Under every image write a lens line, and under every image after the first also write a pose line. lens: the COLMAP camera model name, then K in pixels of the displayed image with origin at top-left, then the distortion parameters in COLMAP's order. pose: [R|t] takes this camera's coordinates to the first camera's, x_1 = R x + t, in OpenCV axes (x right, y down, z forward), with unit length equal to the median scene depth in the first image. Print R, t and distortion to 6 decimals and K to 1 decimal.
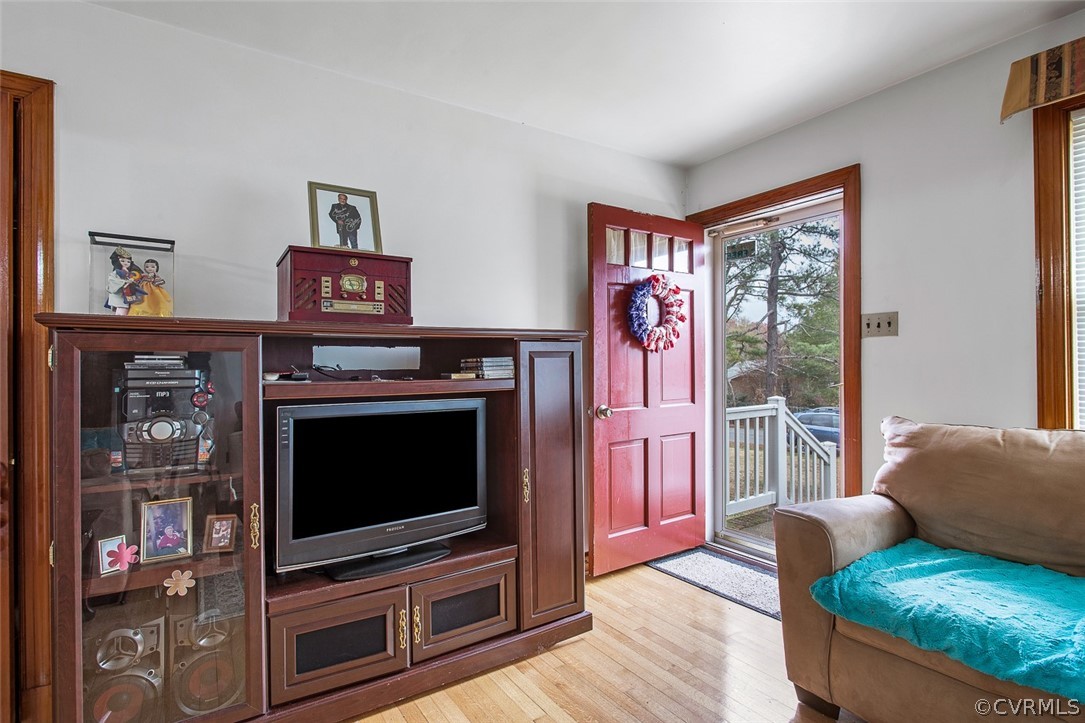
lens RADIAL K [[528.7, 0, 539.8], [0, 528.7, 363.6], [0, 0, 1]] dist [-0.000050, 0.000032]
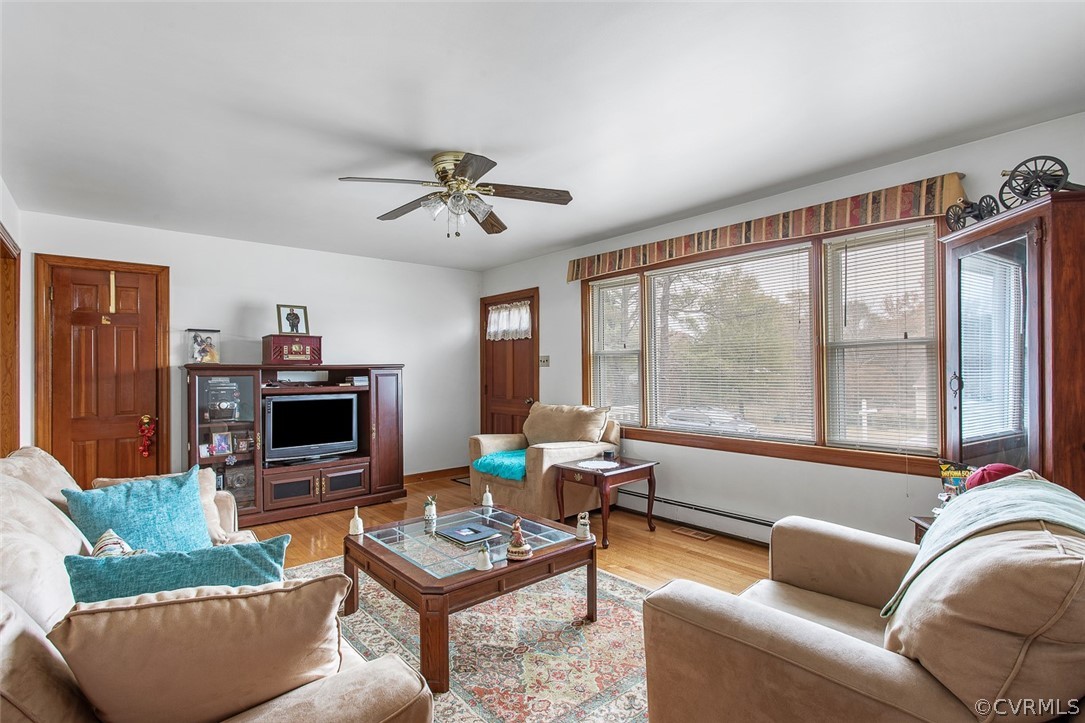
lens RADIAL K [[522.6, 0, 541.2], [0, 522.6, 368.2], [0, 0, 1]] dist [0.015853, -0.000345]
pose [[0.992977, 0.003357, 0.118256, 0.471858], [-0.003660, 0.999991, 0.002346, -0.061698], [-0.118247, -0.002762, 0.992980, -1.504282]]
